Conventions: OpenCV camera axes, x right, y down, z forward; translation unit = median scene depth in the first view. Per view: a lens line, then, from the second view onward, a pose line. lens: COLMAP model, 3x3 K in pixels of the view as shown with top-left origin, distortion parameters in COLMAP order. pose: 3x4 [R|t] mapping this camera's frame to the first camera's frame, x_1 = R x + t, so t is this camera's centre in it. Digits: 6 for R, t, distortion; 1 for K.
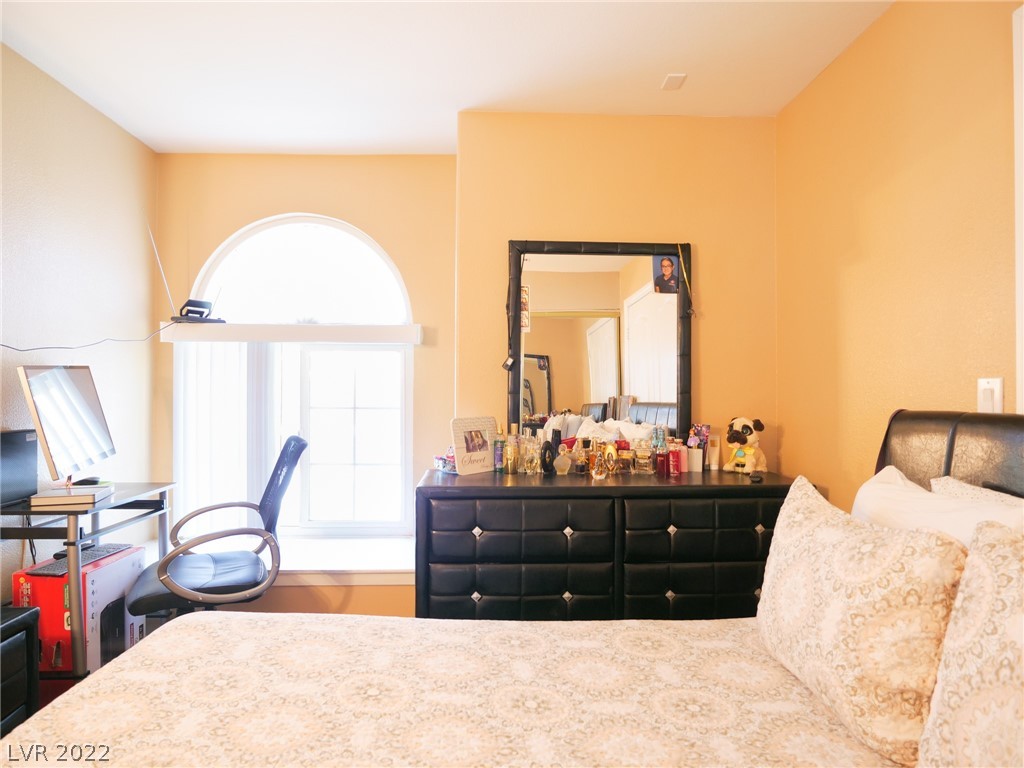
lens RADIAL K [[614.8, 0, 512.9], [0, 614.8, 372.0], [0, 0, 1]] dist [-0.019623, 0.002995]
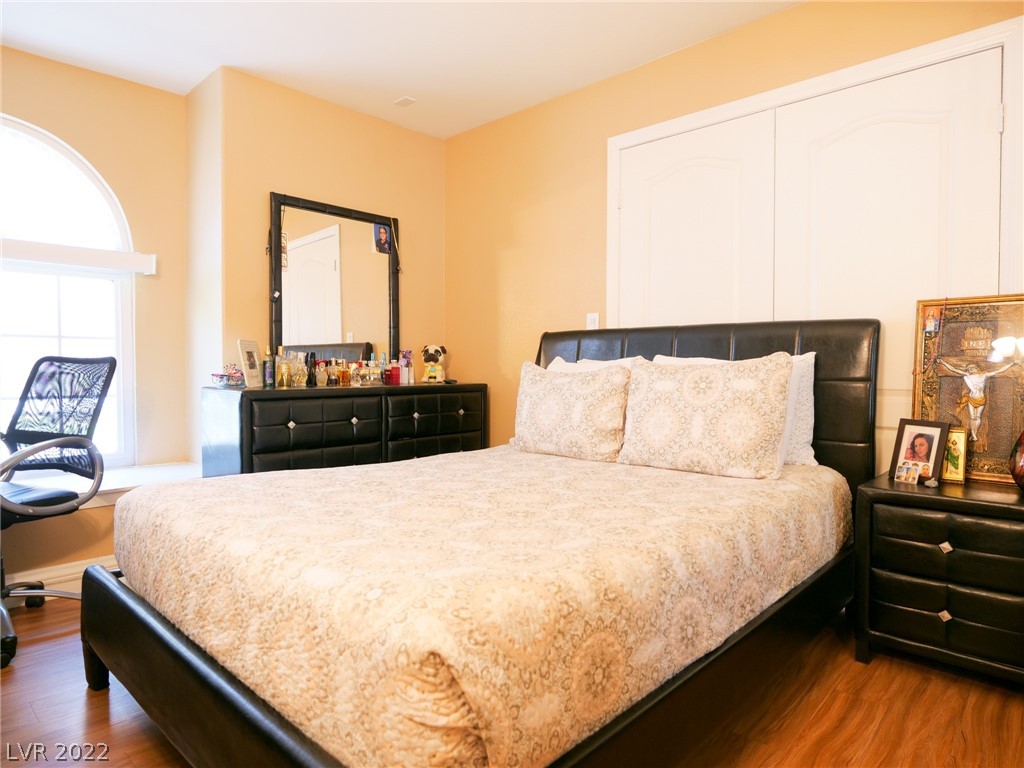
lens RADIAL K [[628.4, 0, 508.2], [0, 628.4, 361.9], [0, 0, 1]] dist [-0.019657, 0.000213]
pose [[0.708047, 0.000585, 0.706165, -0.556836], [-0.016475, 0.999741, 0.015691, 0.088920], [-0.705973, -0.022744, 0.707874, -0.183436]]
